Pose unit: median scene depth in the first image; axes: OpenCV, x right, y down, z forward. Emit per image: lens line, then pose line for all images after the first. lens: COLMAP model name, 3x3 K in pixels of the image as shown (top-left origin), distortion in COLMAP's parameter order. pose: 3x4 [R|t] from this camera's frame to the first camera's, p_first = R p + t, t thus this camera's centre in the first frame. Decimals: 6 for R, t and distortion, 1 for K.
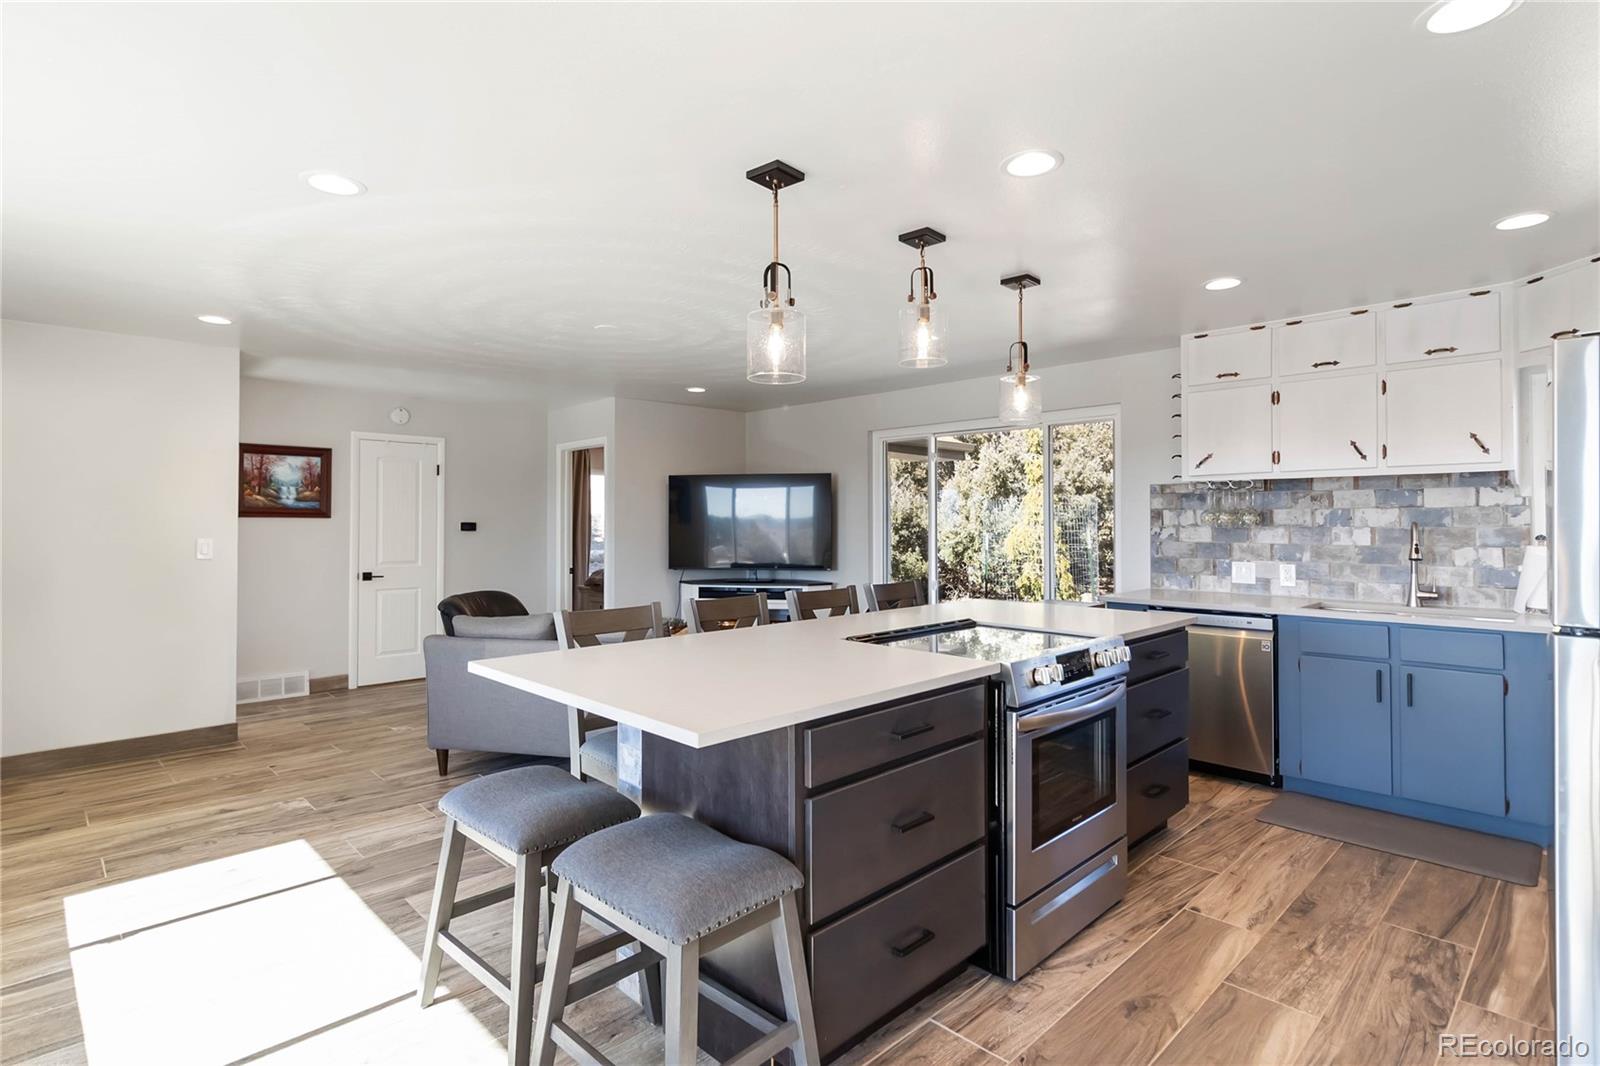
lens RADIAL K [[794.5, 0, 796.5], [0, 794.5, 515.4], [0, 0, 1]] dist [0.003714, 0.000064]
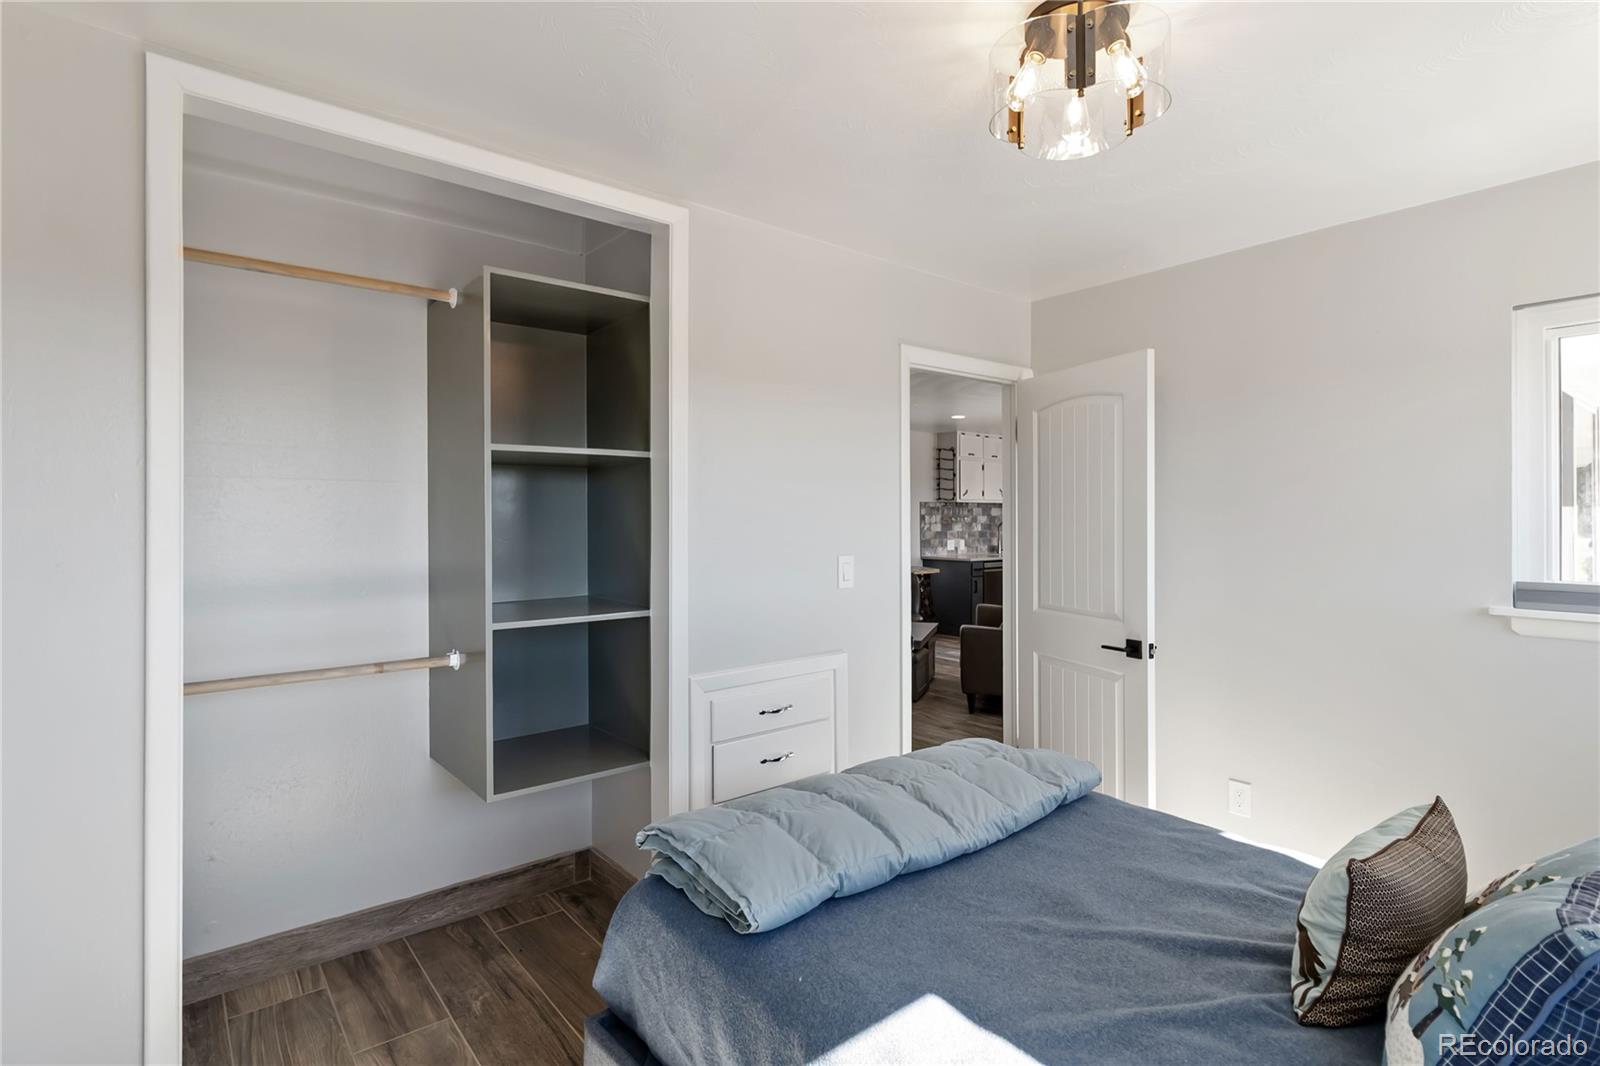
lens RADIAL K [[735.7, 0, 807.0], [0, 735.7, 520.5], [0, 0, 1]] dist [0.004574, -0.000081]
pose [[0.094331, -0.001848, 0.995539, -1.500760], [-0.007457, 0.999969, 0.002563, 0.004130], [-0.995513, -0.007666, 0.094314, 1.242363]]
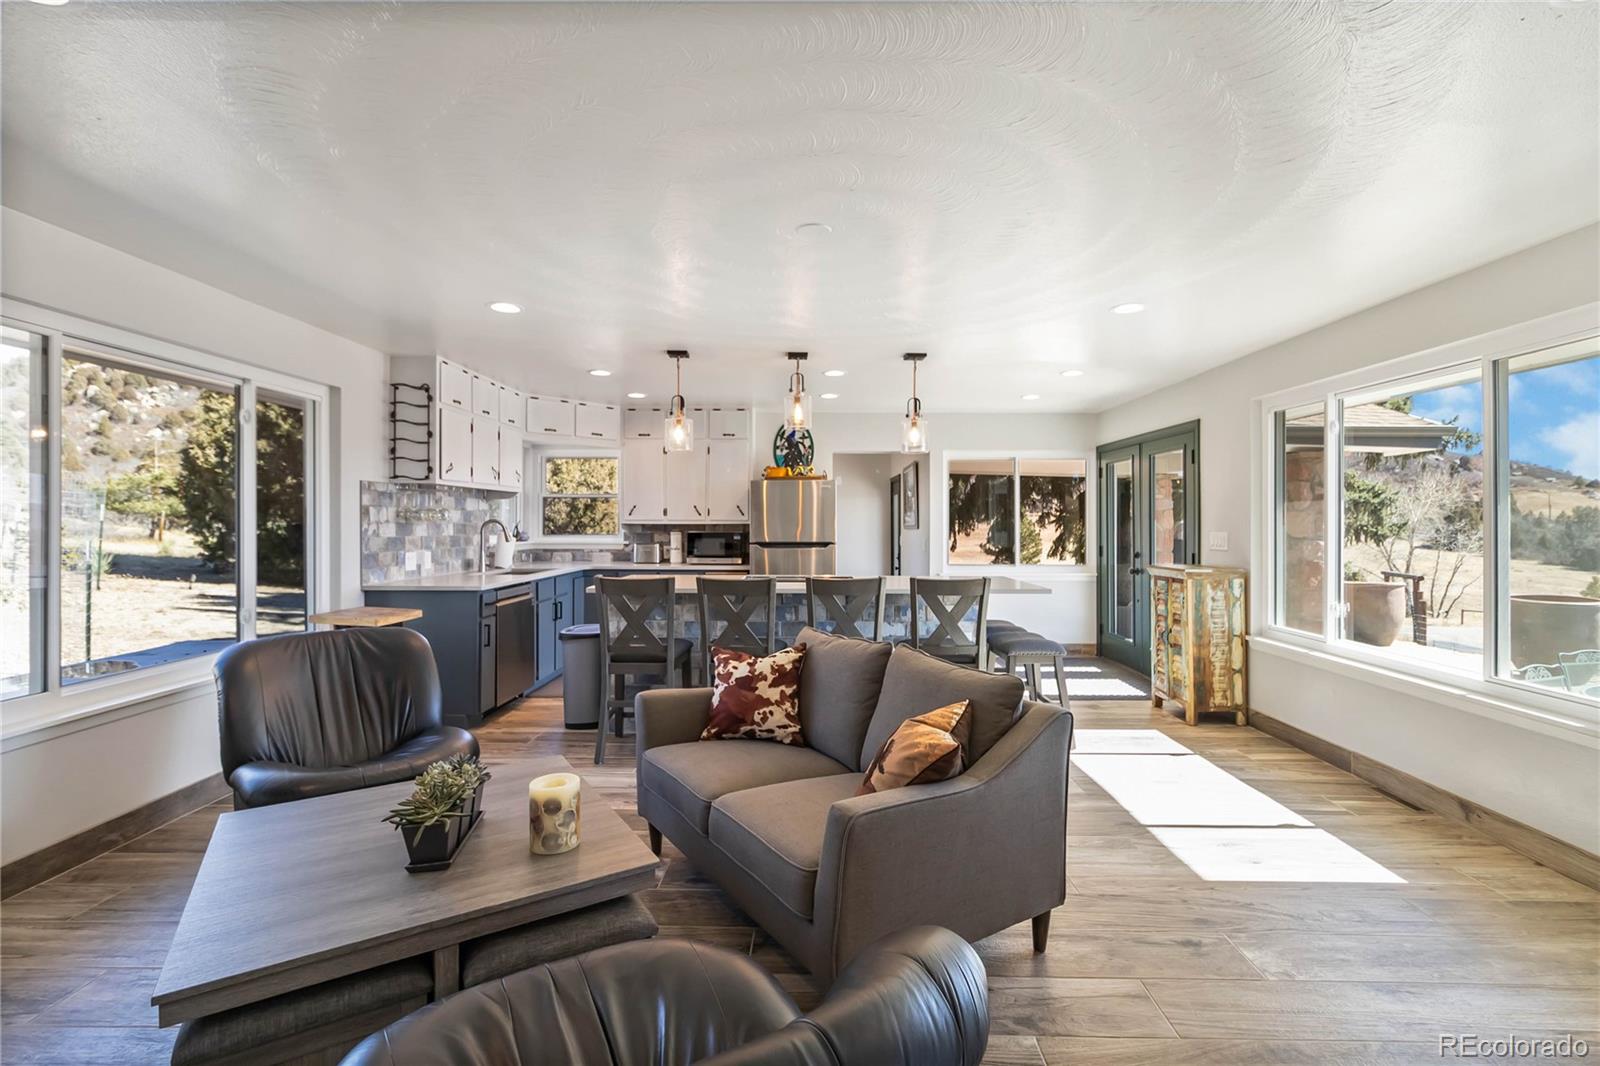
lens RADIAL K [[735.7, 0, 807.0], [0, 735.7, 520.5], [0, 0, 1]] dist [0.004574, -0.000081]
pose [[-0.709019, 0.000699, 0.705189, -0.659294], [-0.007489, 0.999936, -0.008520, 0.016452], [-0.705150, -0.011322, -0.708968, 1.413508]]
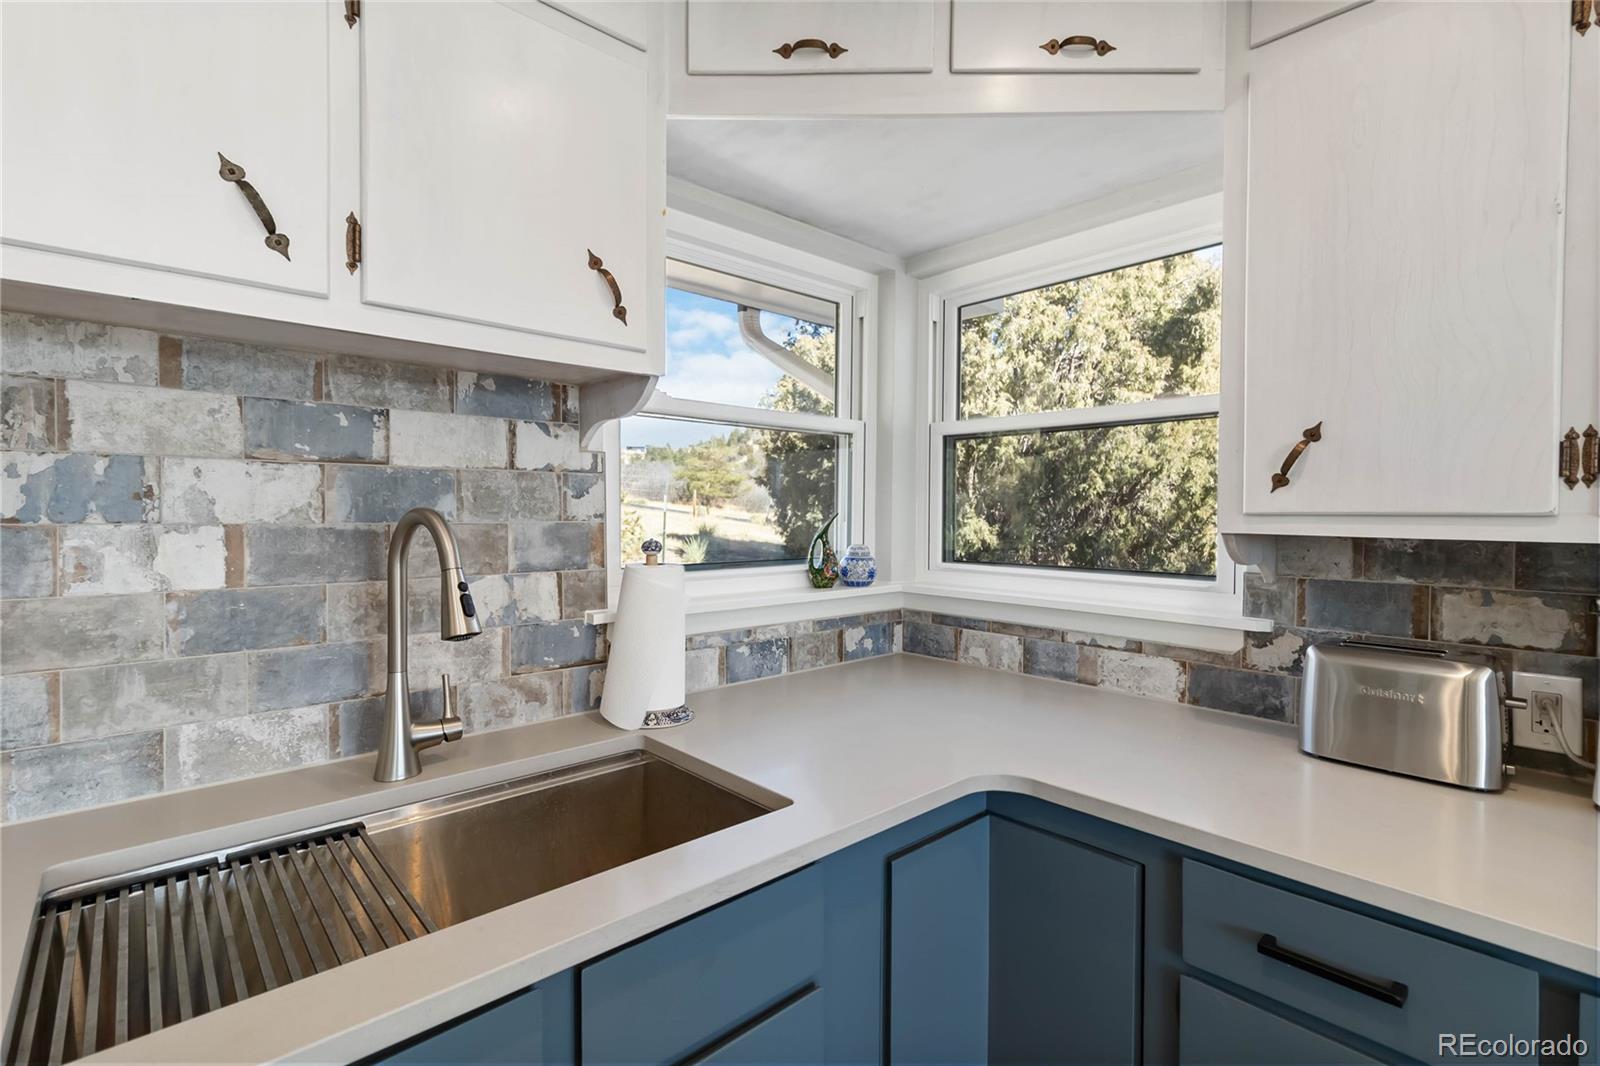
lens RADIAL K [[735.7, 0, 807.0], [0, 735.7, 520.5], [0, 0, 1]] dist [0.004574, -0.000081]
pose [[0.030143, -0.011437, 0.999480, 0.434094], [-0.015102, 0.999815, 0.011896, 0.006389], [-0.999432, -0.015453, 0.029965, 0.735733]]
